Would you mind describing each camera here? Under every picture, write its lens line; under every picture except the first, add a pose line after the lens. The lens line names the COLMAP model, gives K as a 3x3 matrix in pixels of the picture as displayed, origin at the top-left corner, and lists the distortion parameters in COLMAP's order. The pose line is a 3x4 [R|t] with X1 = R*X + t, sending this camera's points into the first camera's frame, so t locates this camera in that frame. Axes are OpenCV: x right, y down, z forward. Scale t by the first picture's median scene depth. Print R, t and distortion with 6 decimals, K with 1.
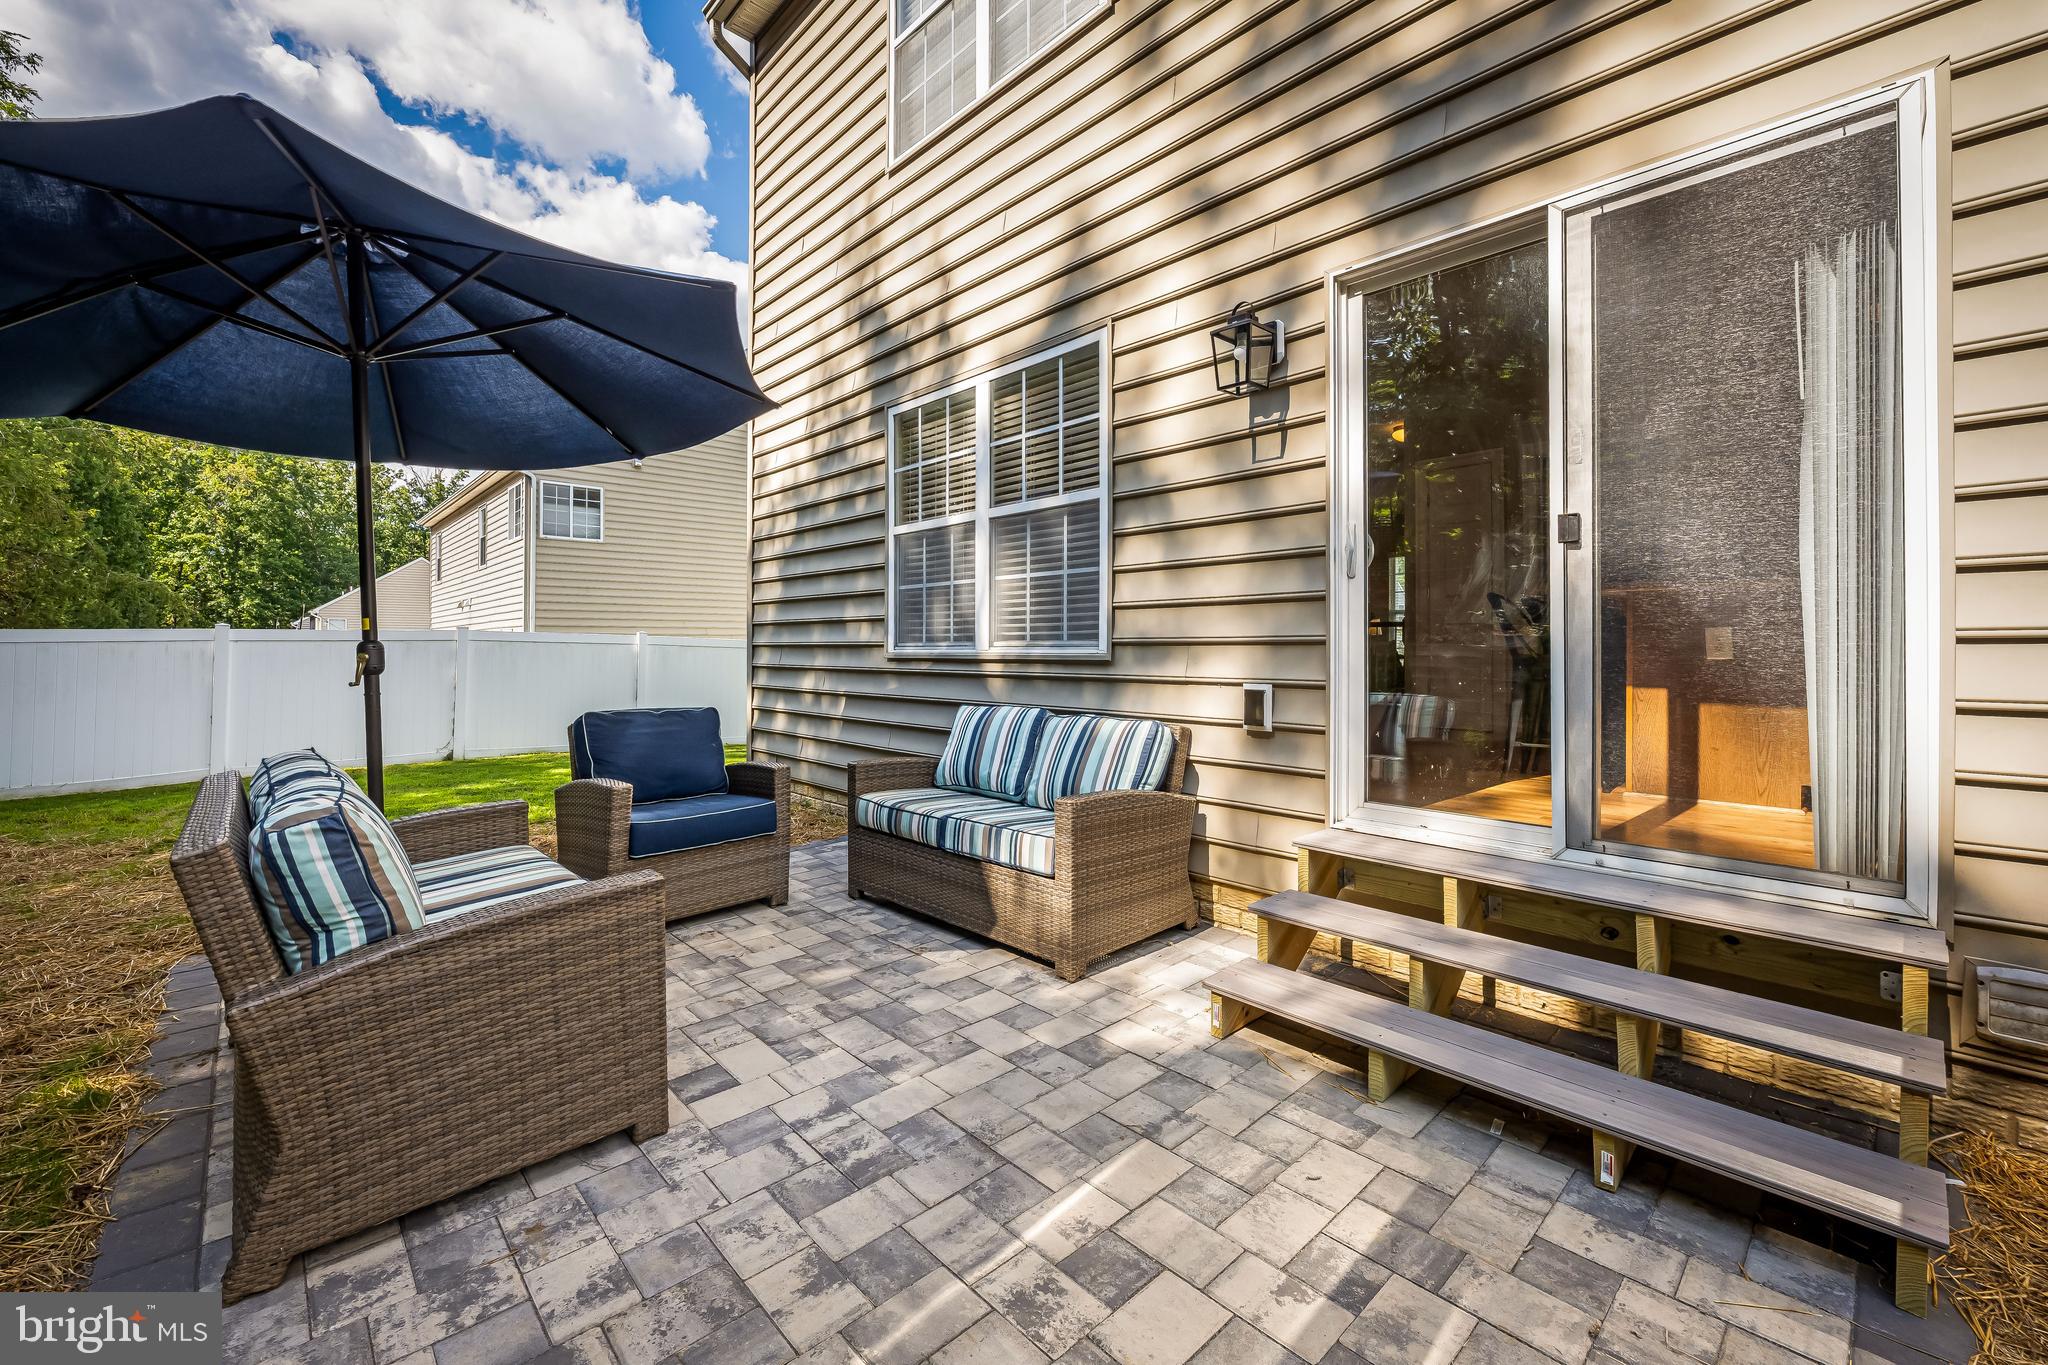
lens RADIAL K [[825.2, 0, 1002.1], [0, 825.2, 643.2], [0, 0, 1]] dist [-0.004197, -0.000451]
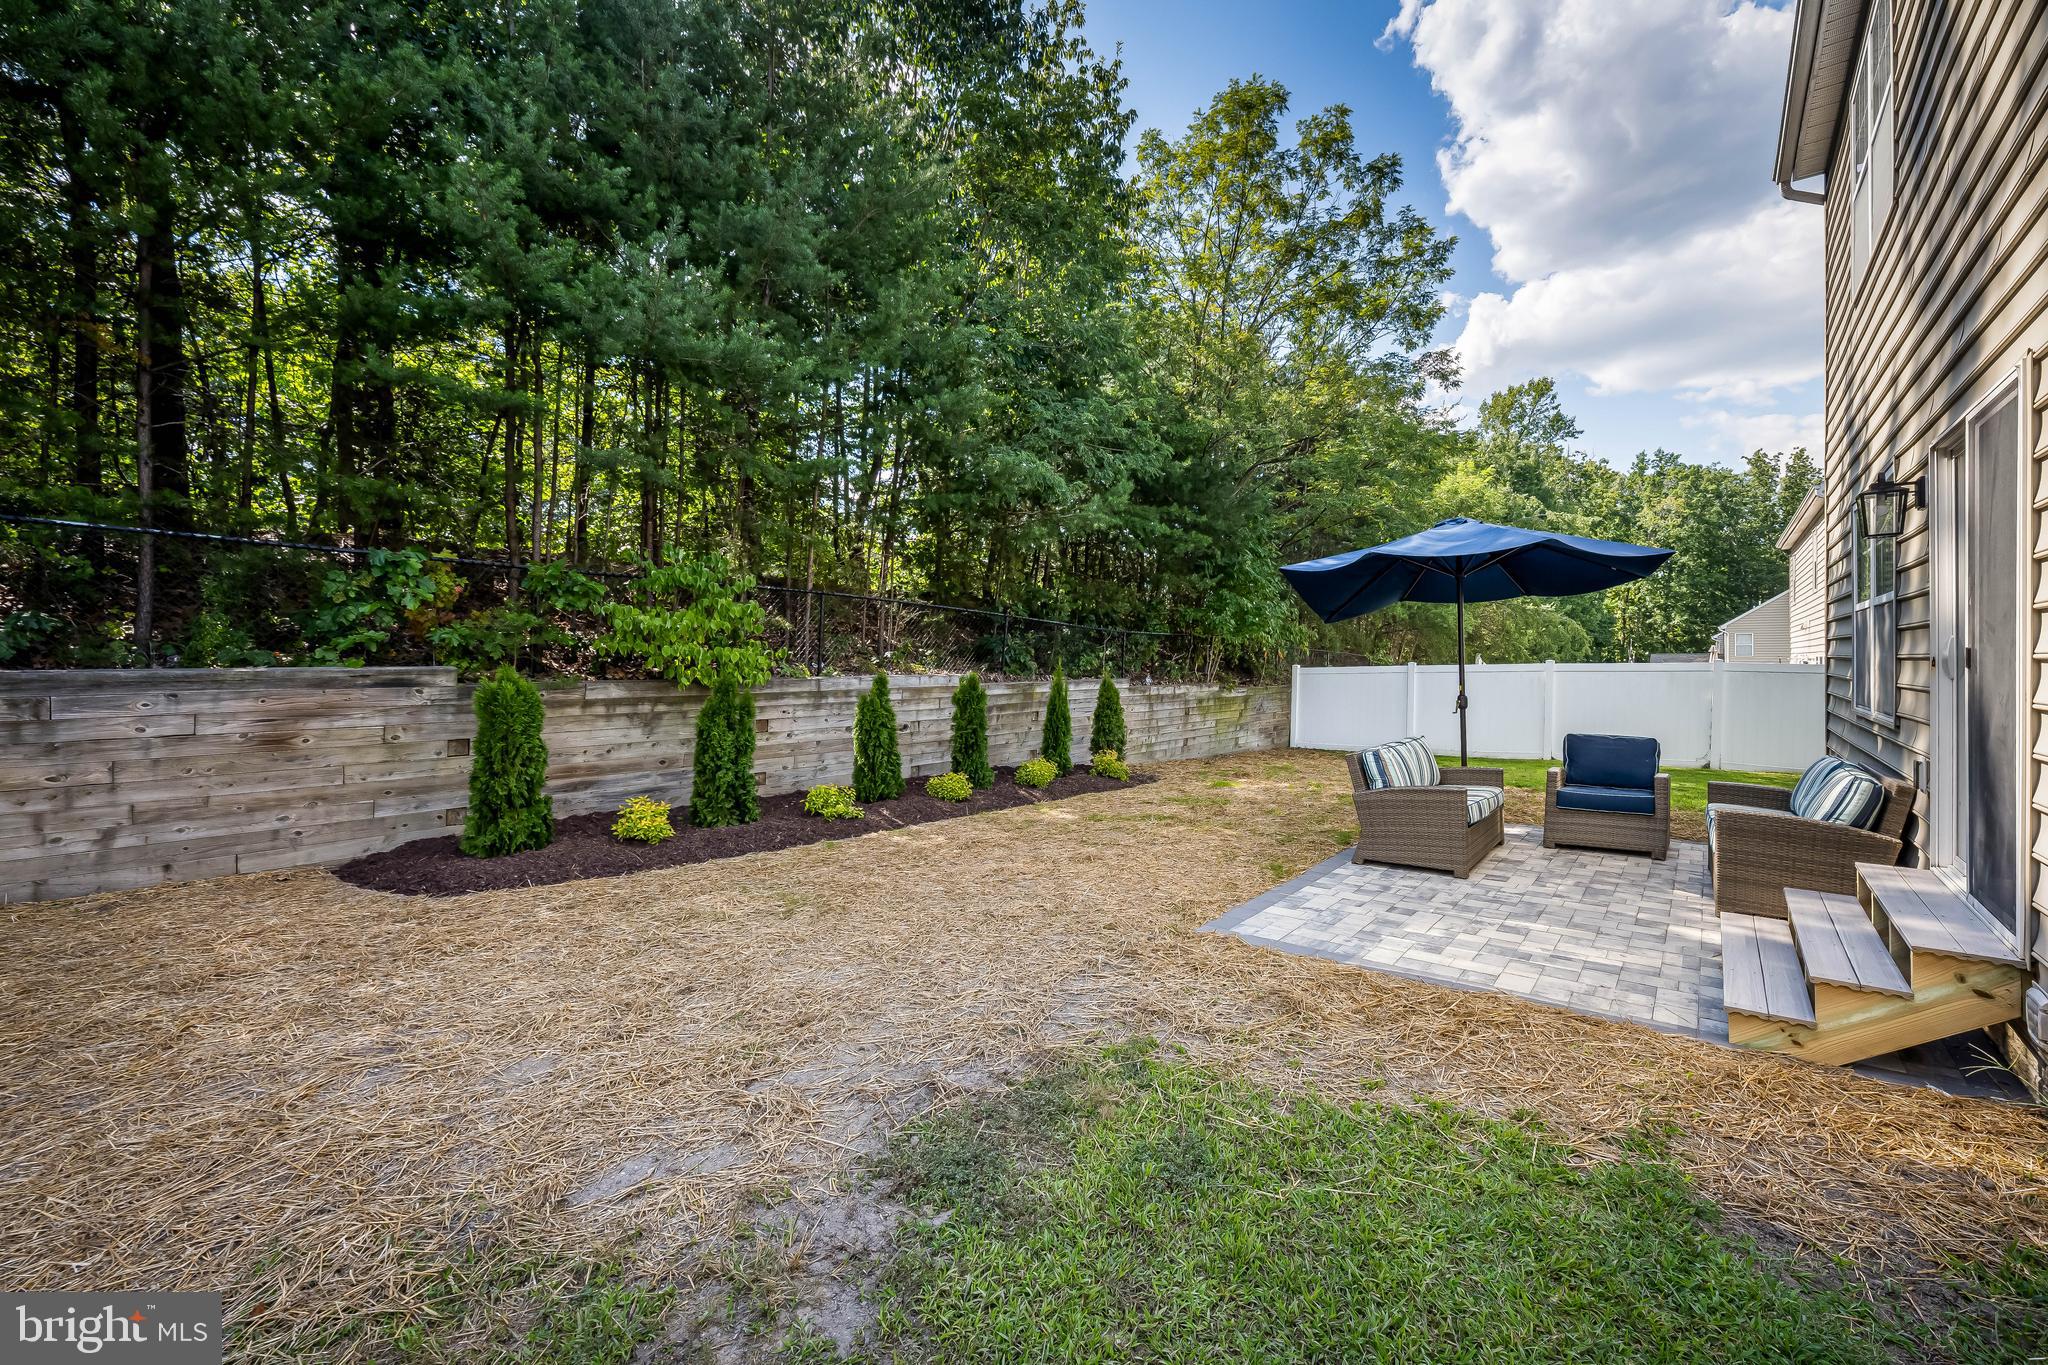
lens RADIAL K [[825.2, 0, 1027.8], [0, 825.2, 675.0], [0, 0, 1]] dist [-0.004197, -0.000451]
pose [[0.131979, 0.019621, -0.991058, 0.907638], [0.011815, 0.999702, 0.021366, -0.079481], [0.991182, -0.014529, 0.131708, -0.357998]]
